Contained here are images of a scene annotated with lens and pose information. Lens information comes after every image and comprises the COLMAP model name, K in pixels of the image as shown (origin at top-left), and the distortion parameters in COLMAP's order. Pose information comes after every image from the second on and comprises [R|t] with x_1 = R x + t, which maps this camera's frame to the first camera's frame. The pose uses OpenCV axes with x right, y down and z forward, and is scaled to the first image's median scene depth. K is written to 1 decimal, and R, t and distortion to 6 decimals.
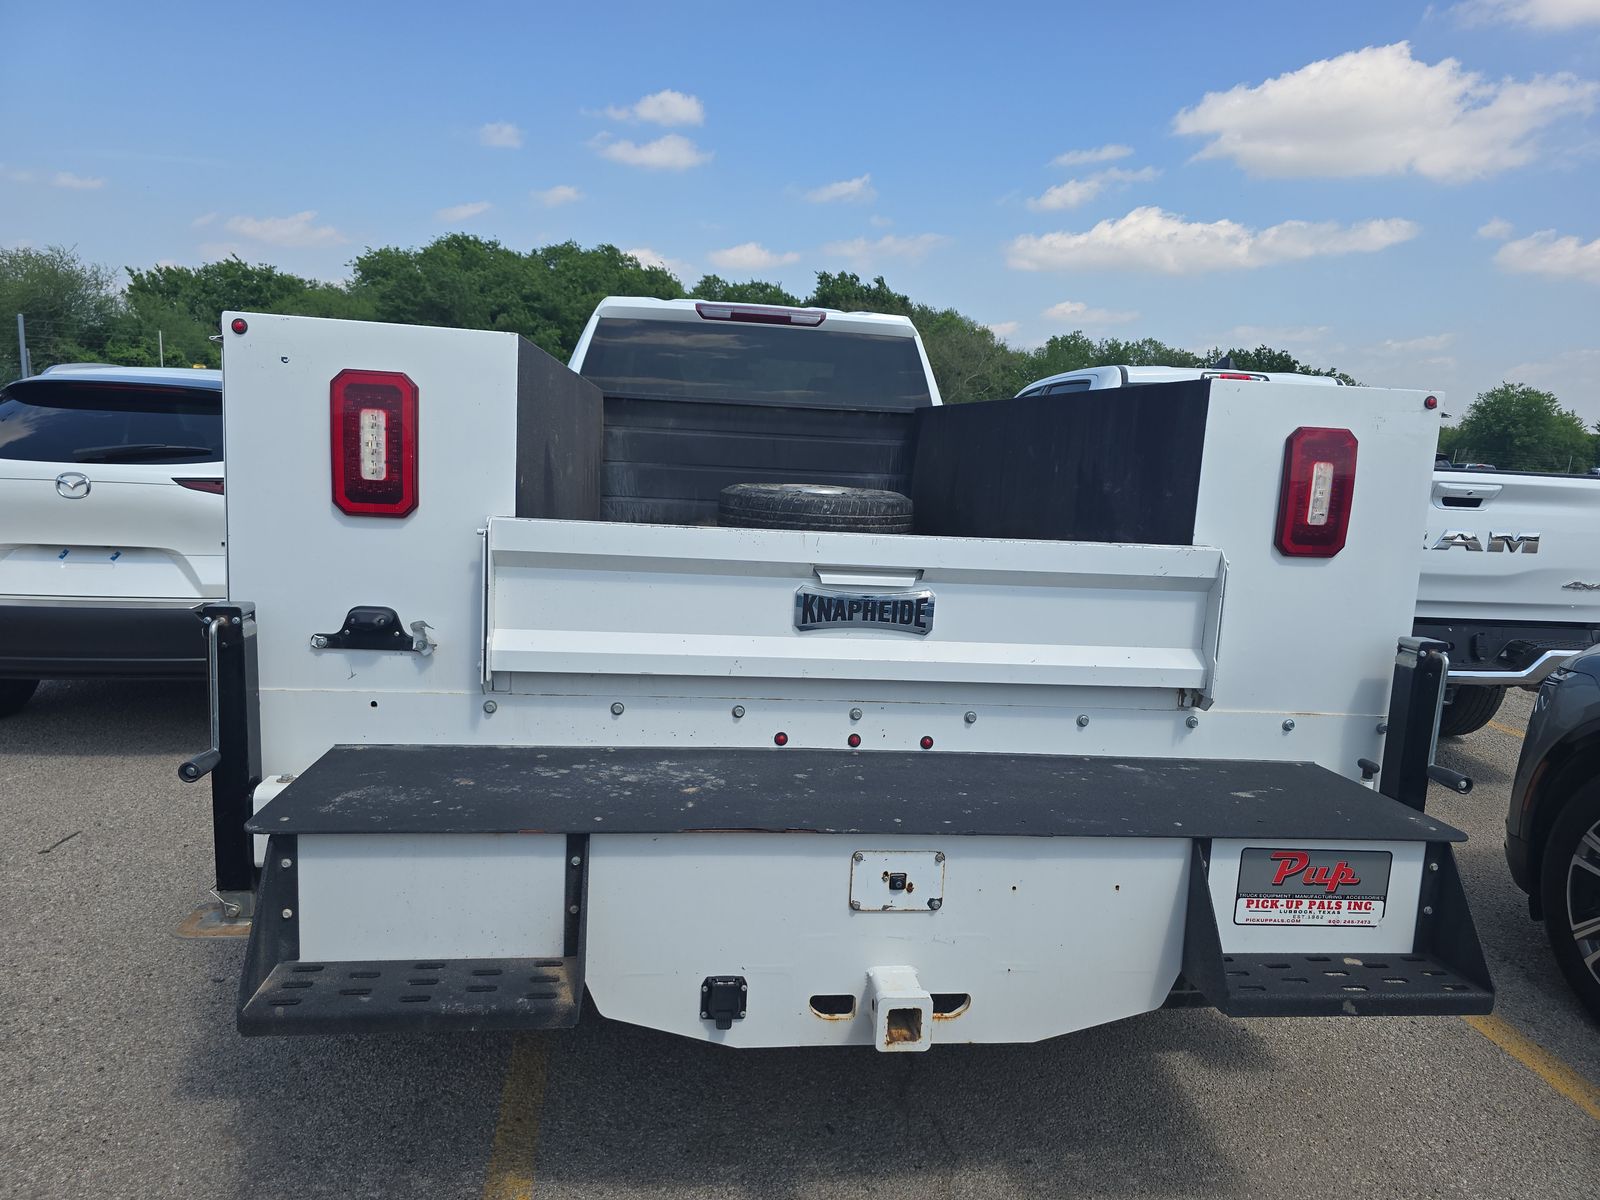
lens RADIAL K [[1089.2, 0, 800.0], [0, 1089.2, 600.0], [0, 0, 1]] dist [0.064554, -0.069090]
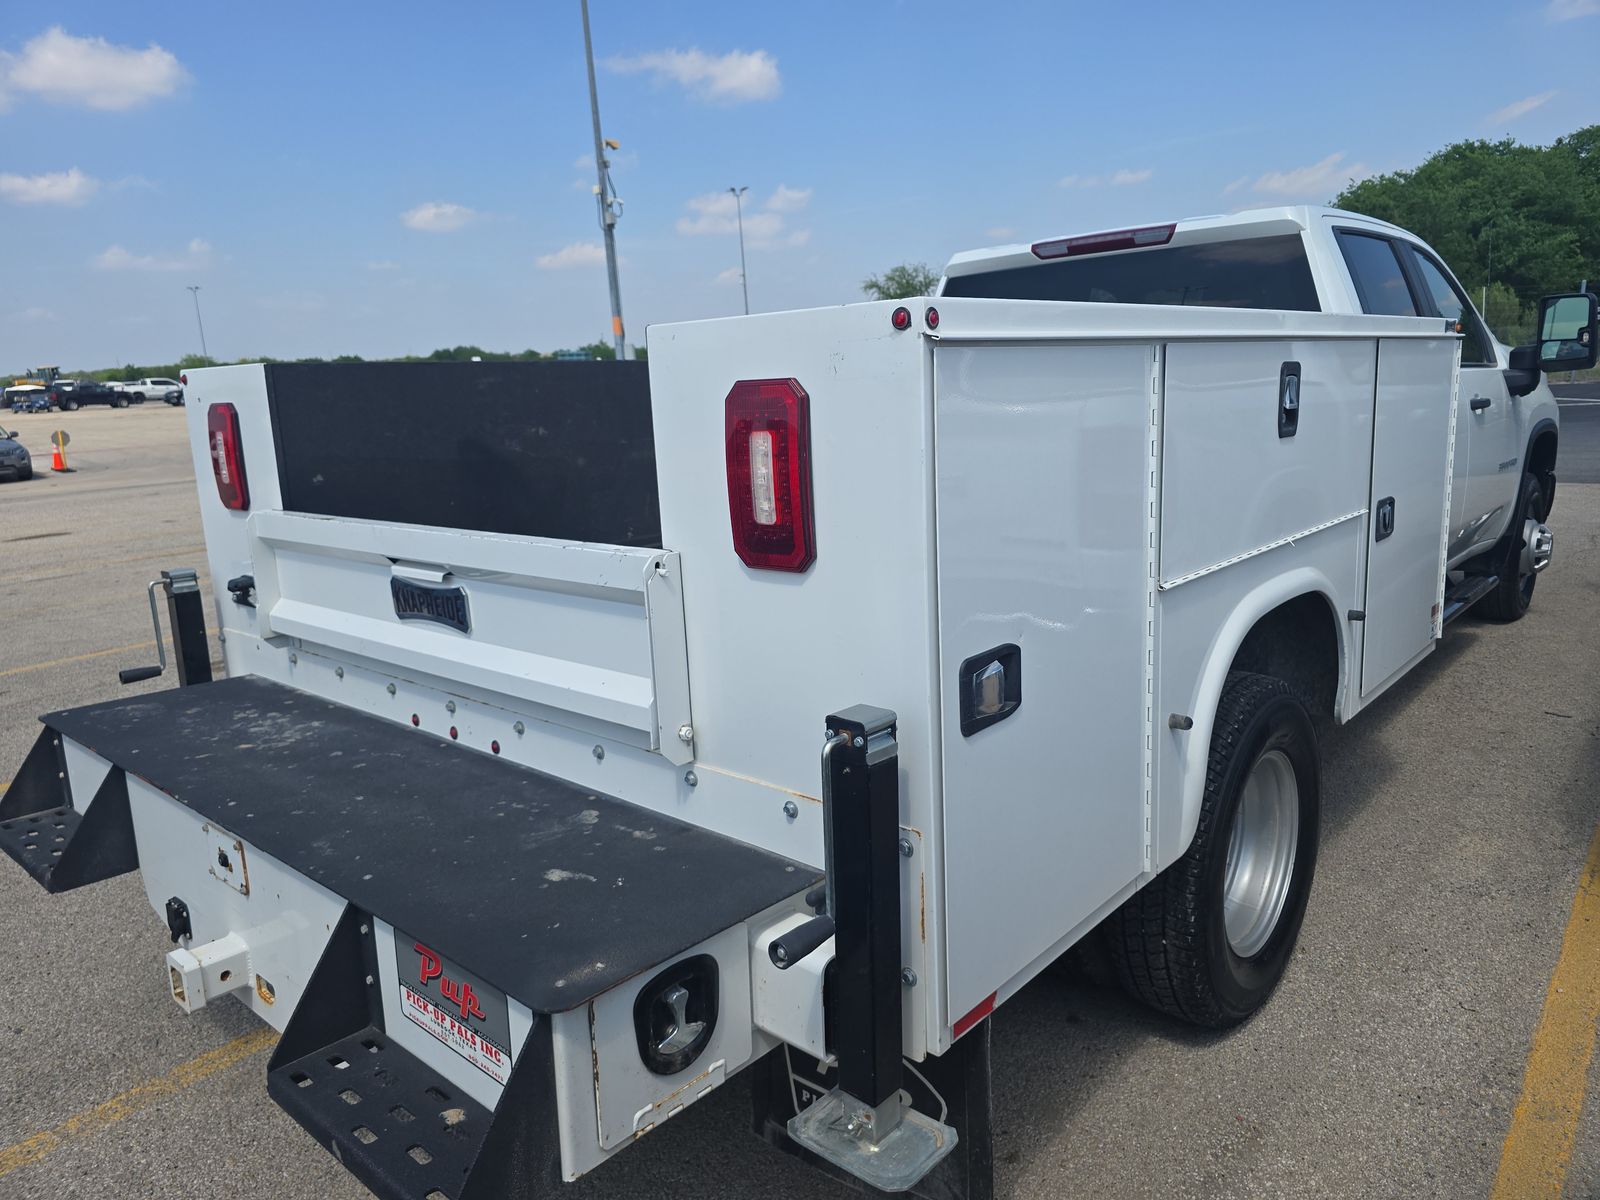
lens RADIAL K [[1090.8, 0, 800.0], [0, 1090.8, 600.0], [0, 0, 1]] dist [0.009591, 0.002304]
pose [[0.657469, 0.066620, -0.750531, 0.978974], [-0.032822, 0.997670, 0.059805, -0.061334], [0.752766, -0.014686, 0.658124, 0.568484]]
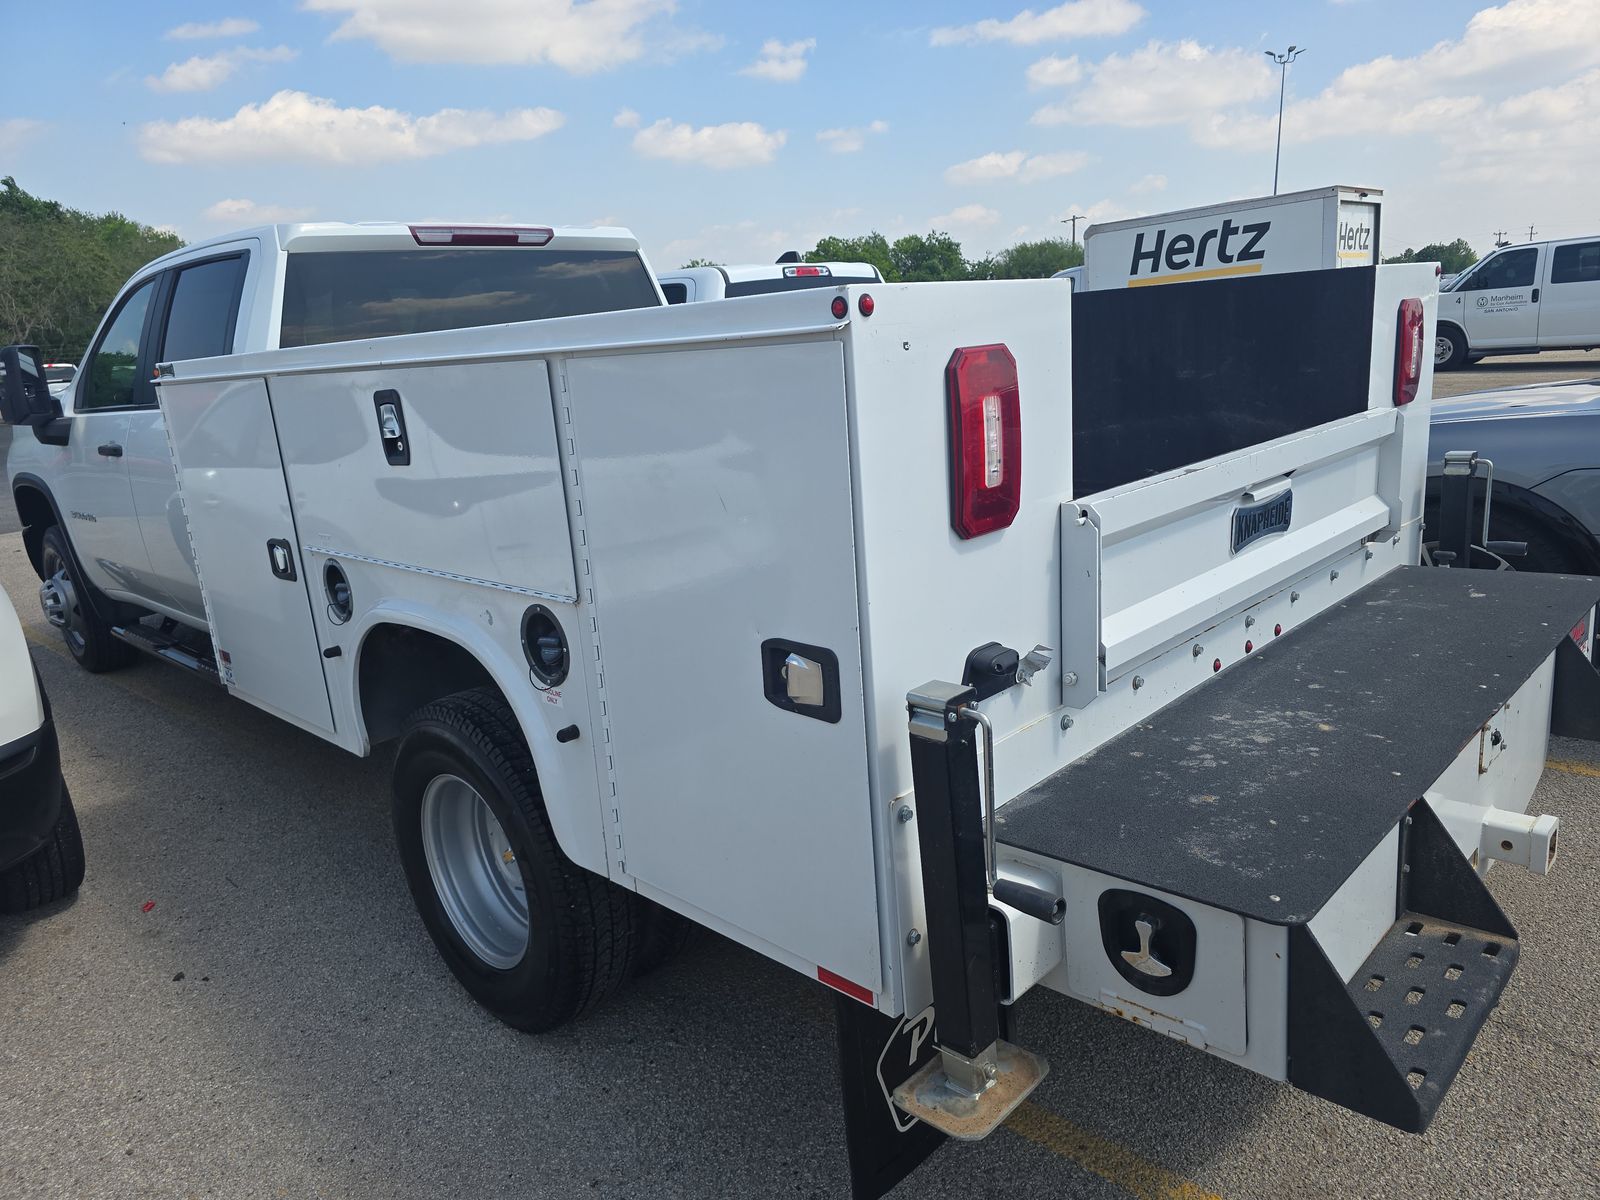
lens RADIAL K [[1089.2, 0, 800.0], [0, 1089.2, 600.0], [0, 0, 1]] dist [0.064554, -0.069090]
pose [[0.772074, -0.256815, 0.581333, -0.857279], [0.204364, 0.966460, 0.155535, -0.160201], [-0.601779, -0.001281, 0.798662, 0.409972]]
